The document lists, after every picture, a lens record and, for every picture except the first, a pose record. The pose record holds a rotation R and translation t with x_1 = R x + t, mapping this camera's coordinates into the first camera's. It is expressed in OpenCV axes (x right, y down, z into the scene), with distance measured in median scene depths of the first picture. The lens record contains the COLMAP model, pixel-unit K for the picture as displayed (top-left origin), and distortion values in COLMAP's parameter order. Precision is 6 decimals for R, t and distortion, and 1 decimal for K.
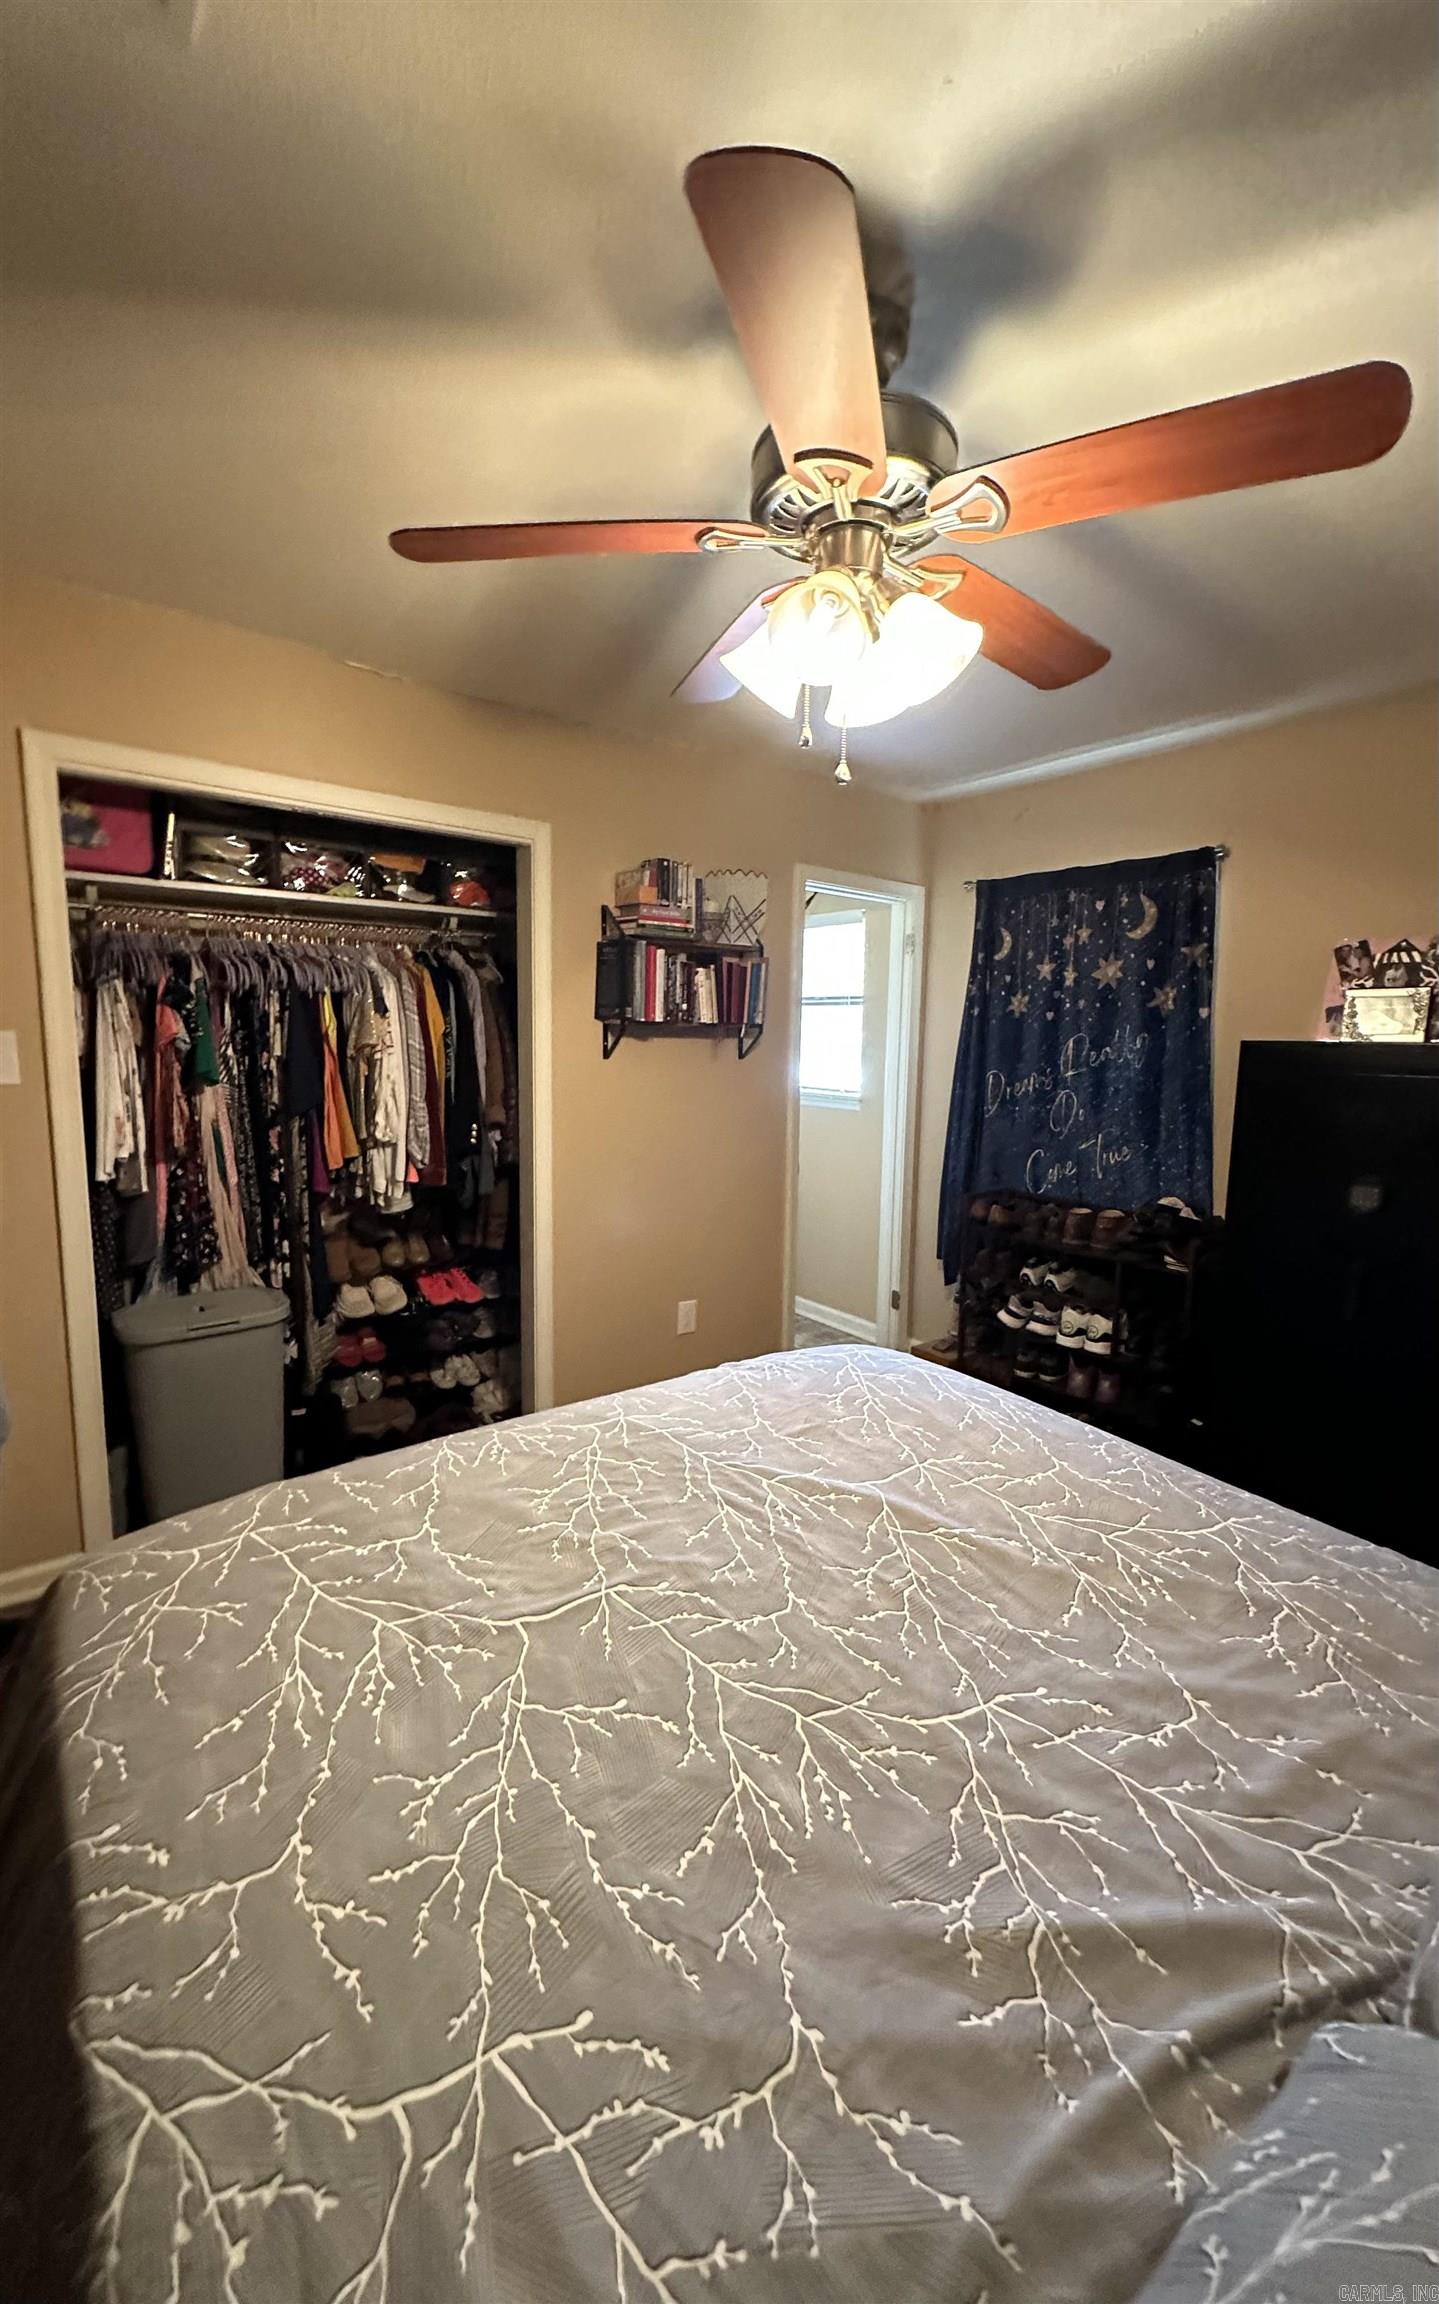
lens RADIAL K [[912.9, 0, 712.2], [0, 912.9, 1151.9], [0, 0, 1]] dist [-0.001770, 0.000121]
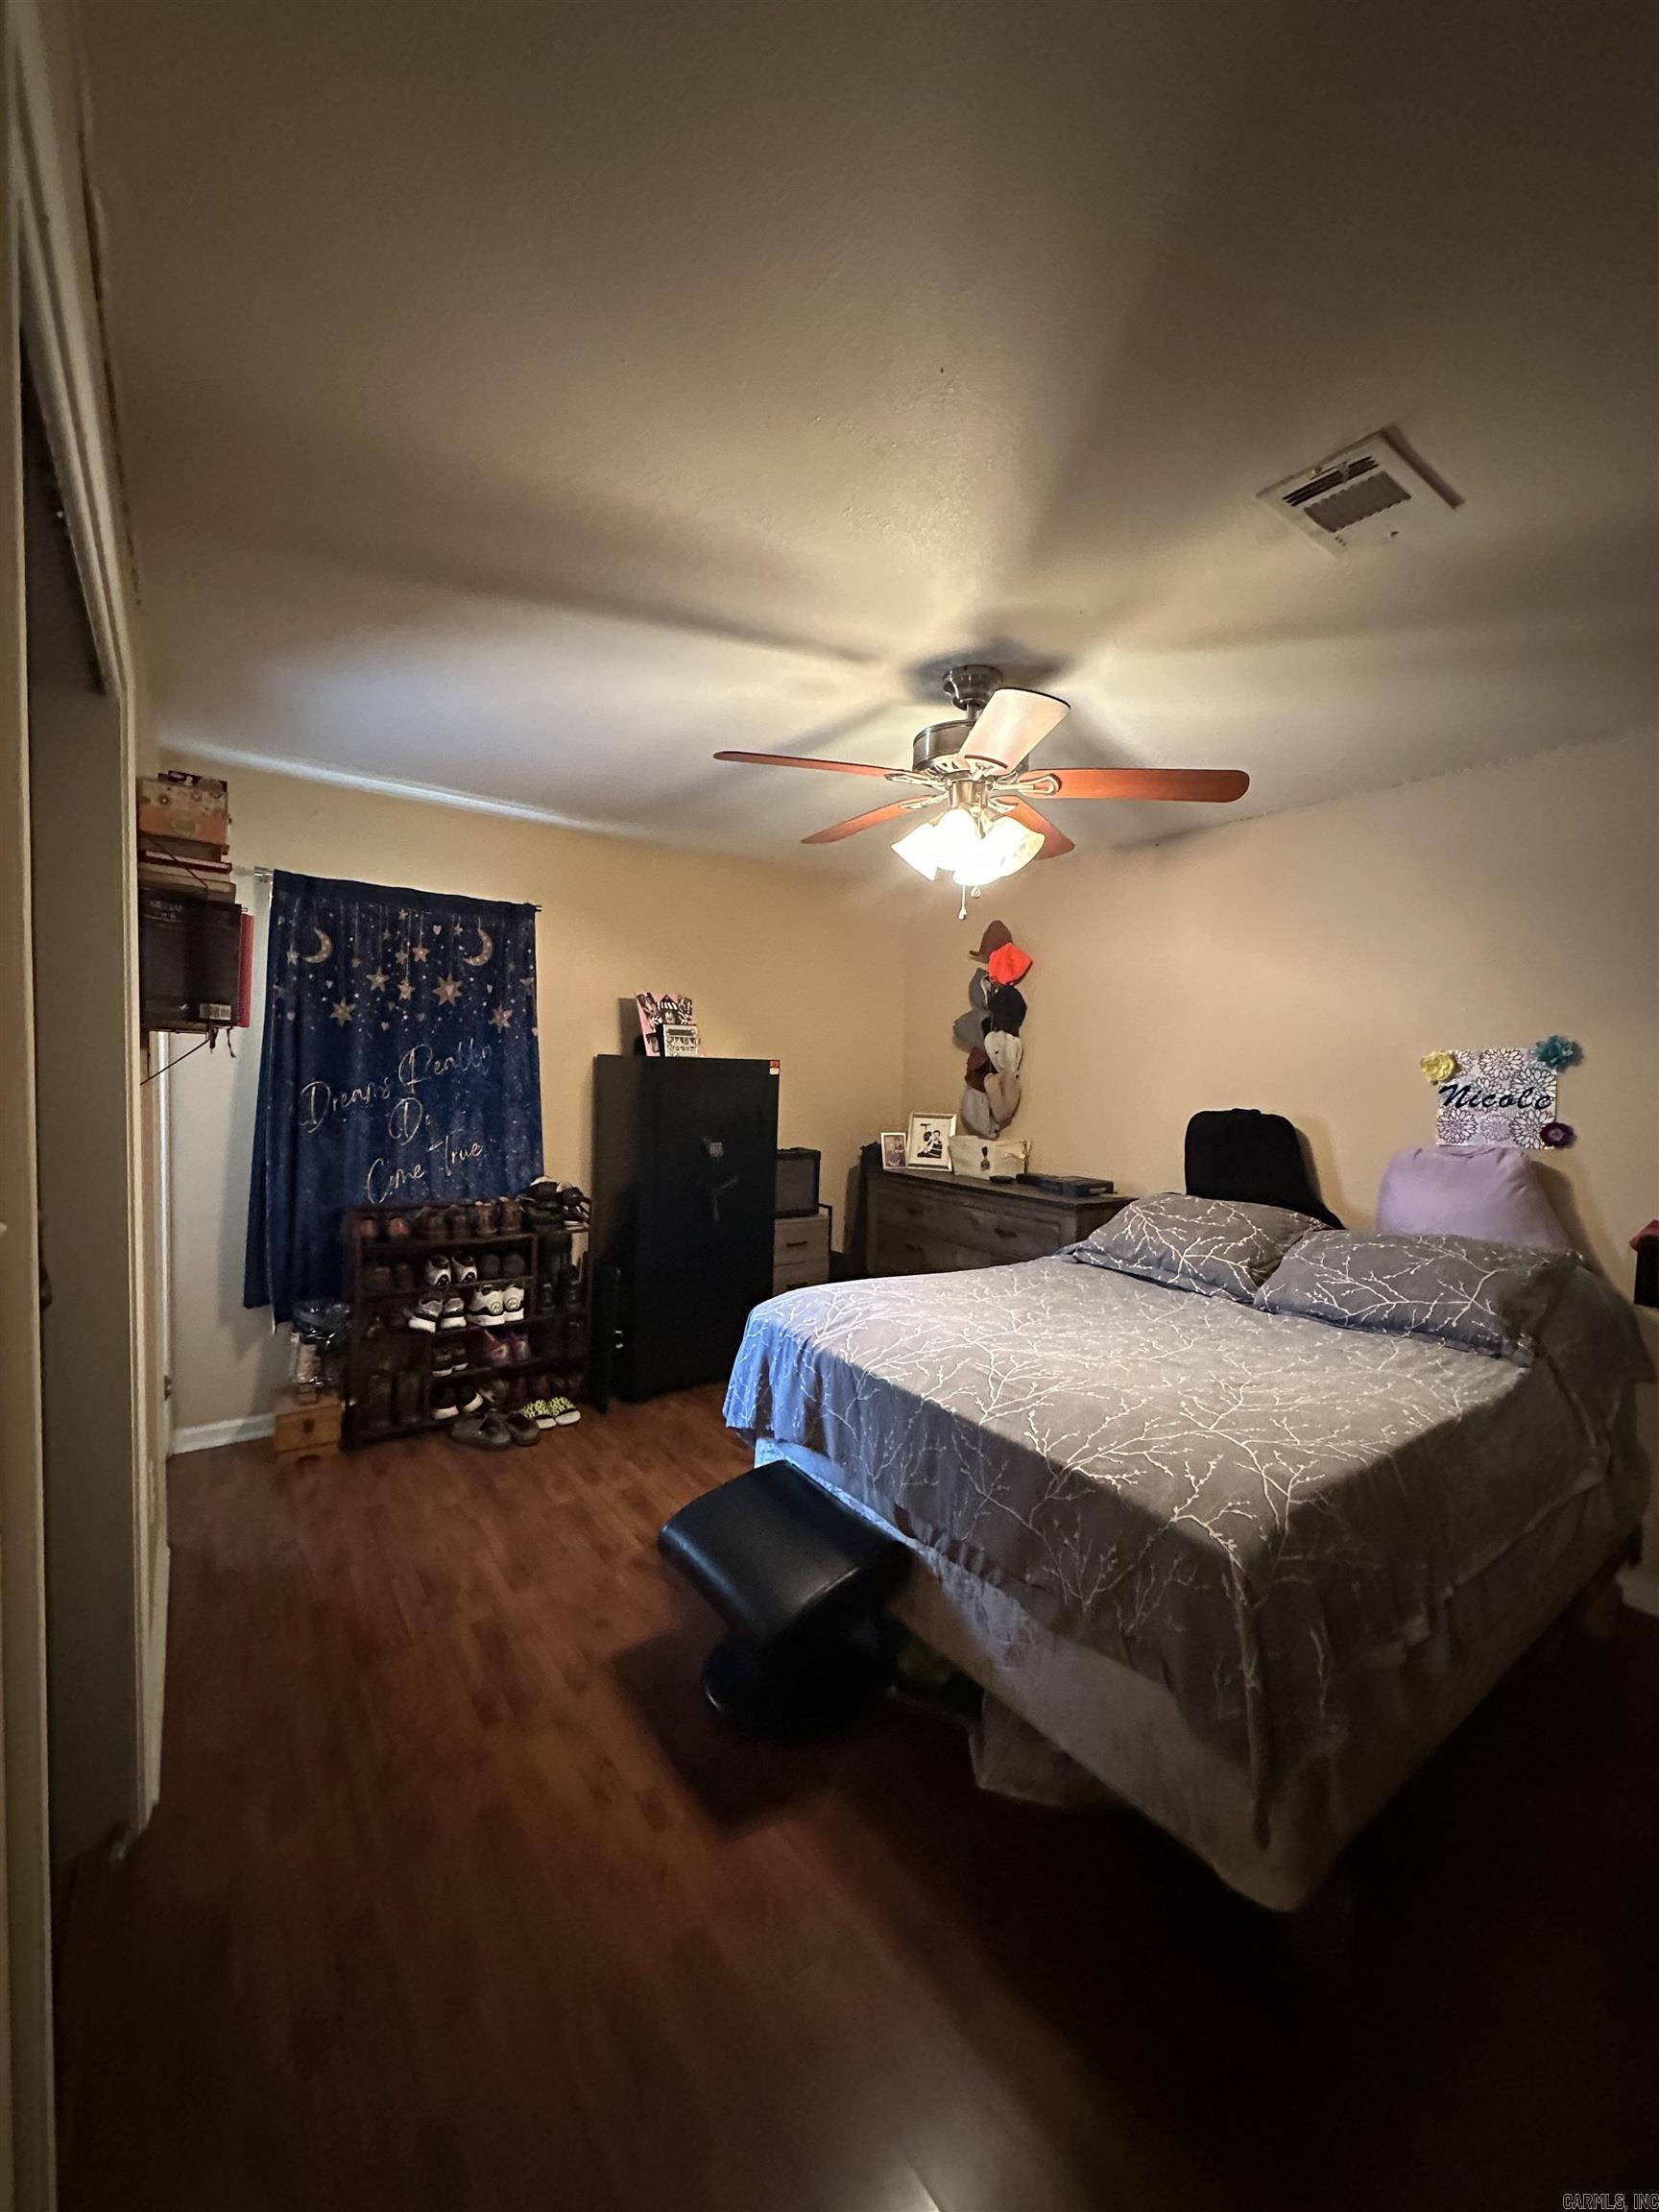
lens RADIAL K [[879.3, 0, 828.6], [0, 879.3, 1108.9], [0, 0, 1]] dist [0.002721, 0.000022]
pose [[0.012923, -0.065819, 0.997748, -0.664896], [0.097055, 0.993202, 0.064262, -0.079651], [-0.995195, 0.096006, 0.019224, 0.545898]]
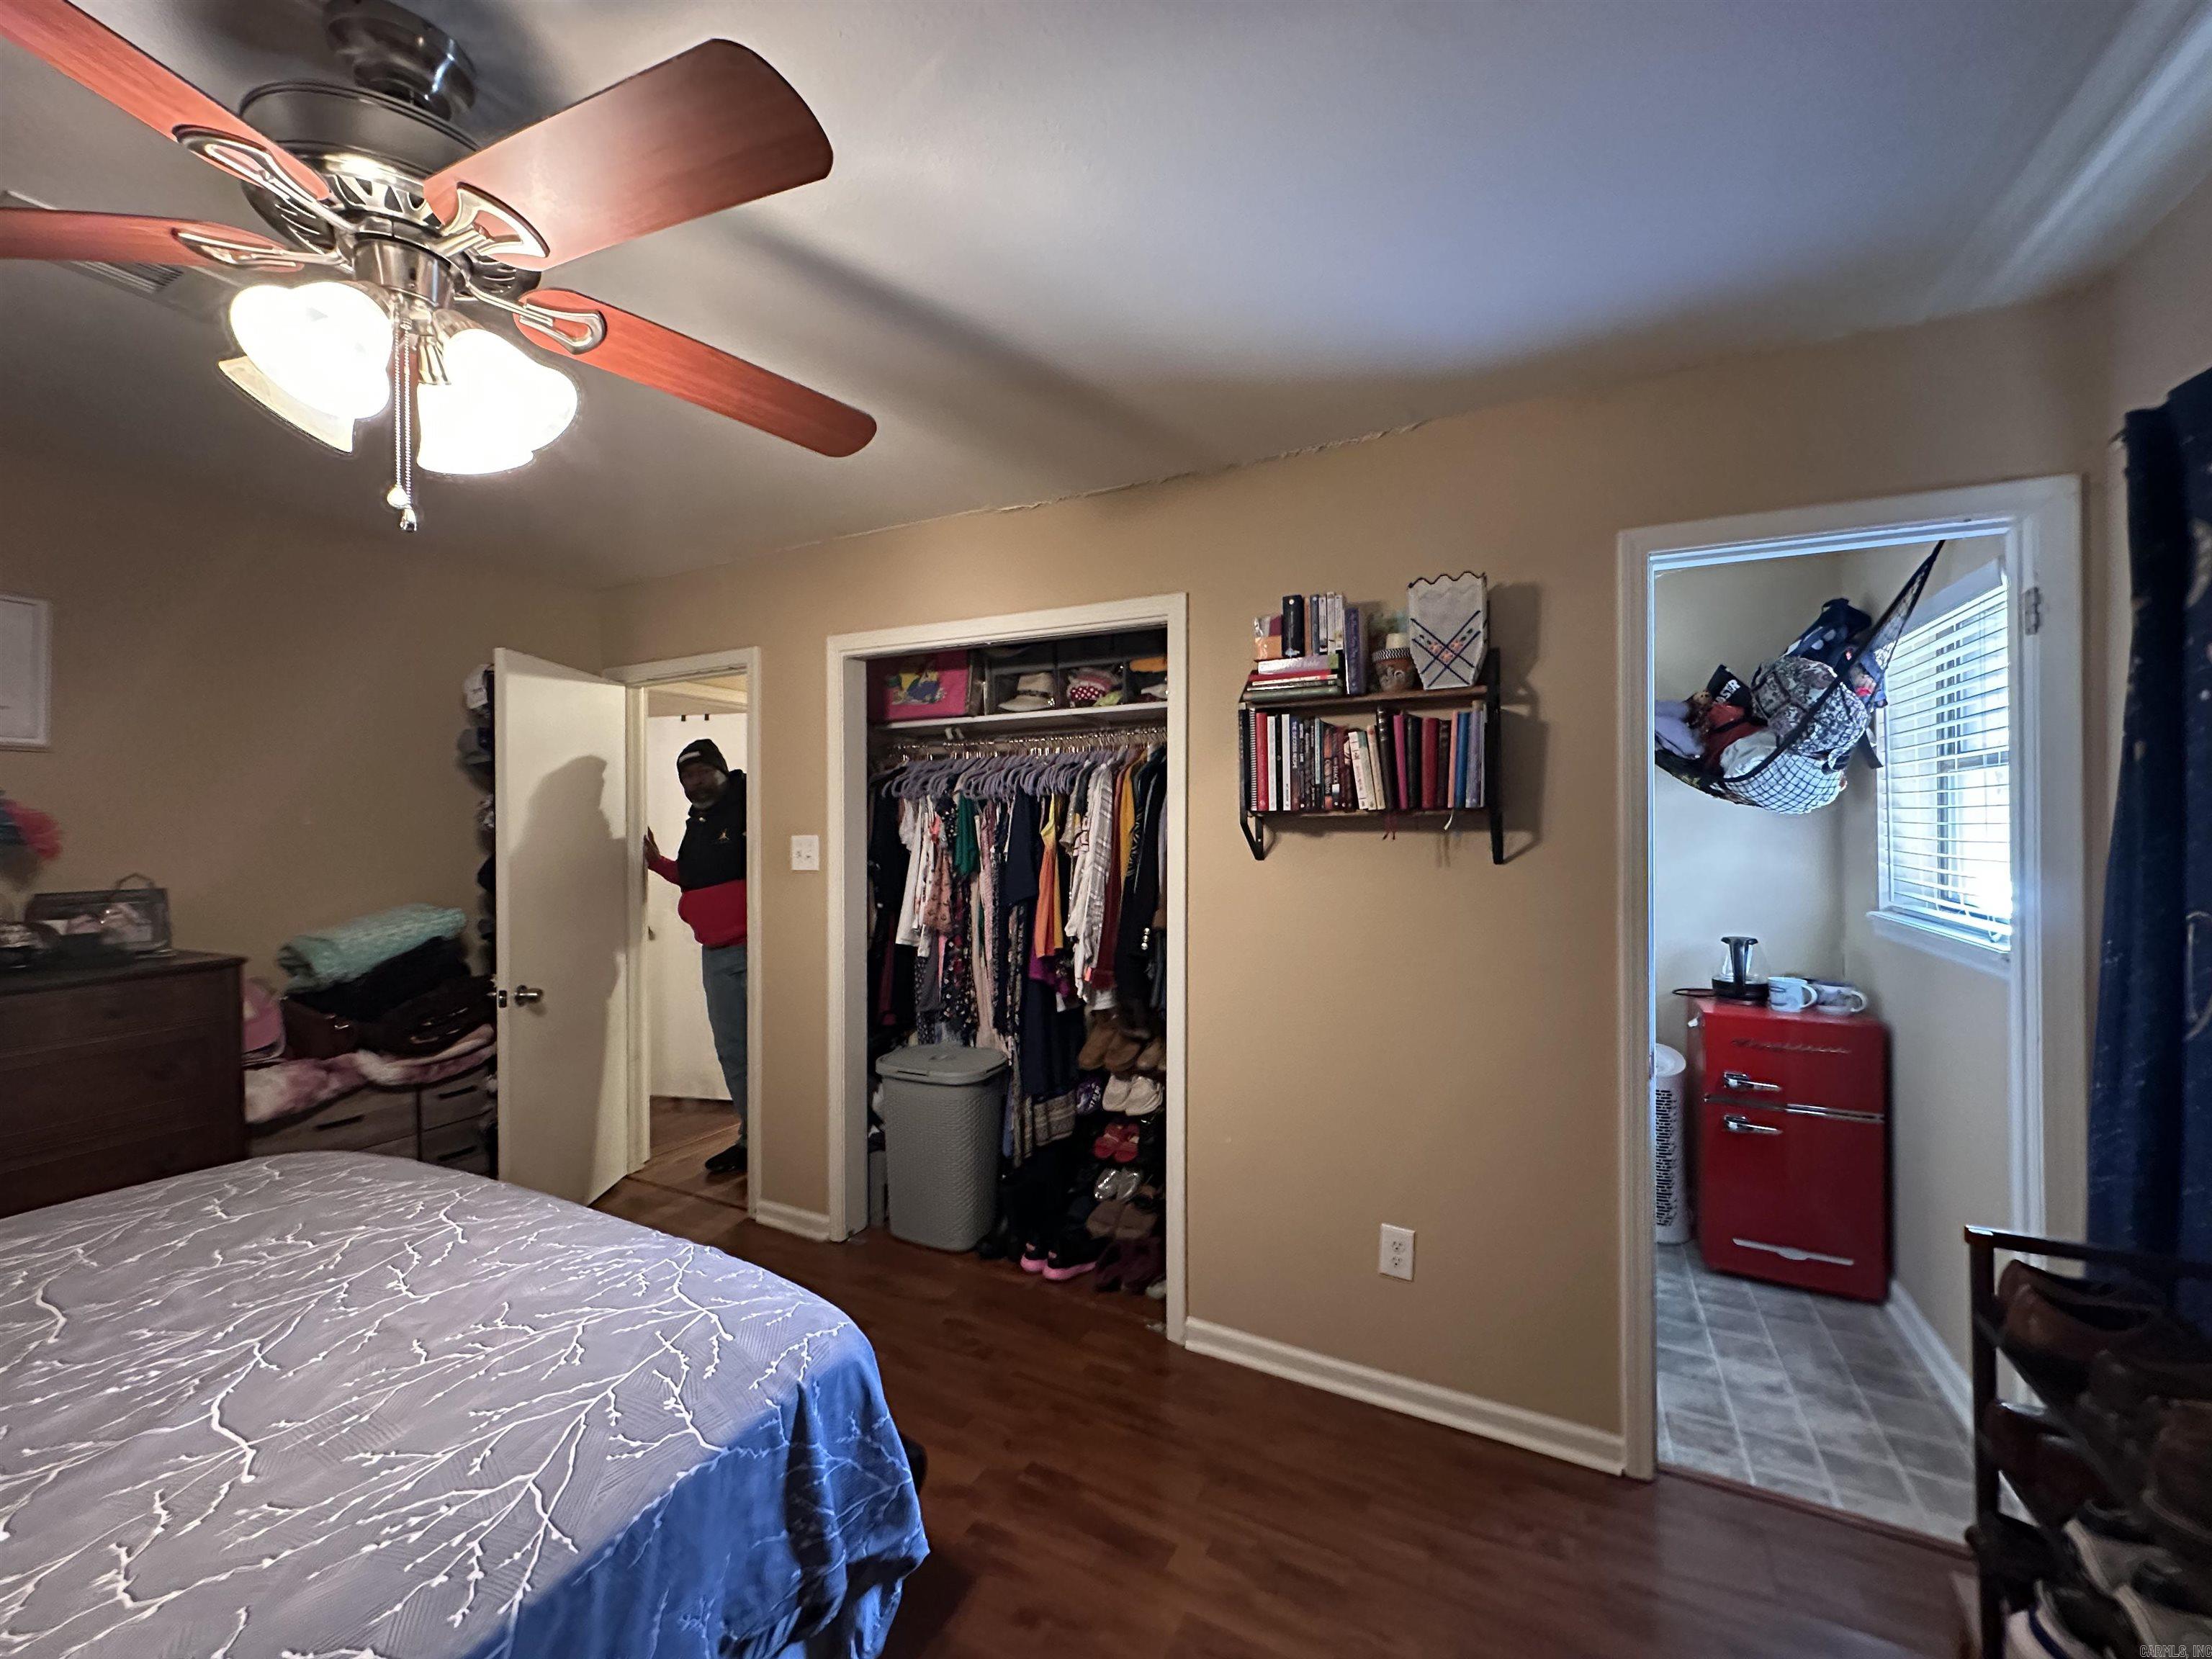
lens RADIAL K [[879.3, 0, 1112.2], [0, 879.3, 824.2], [0, 0, 1]] dist [0.002721, 0.000022]
pose [[0.444682, -0.022597, -0.895403, 0.499999], [-0.101764, 0.991934, -0.075572, -0.061447], [0.889889, 0.124726, 0.438796, 0.543914]]
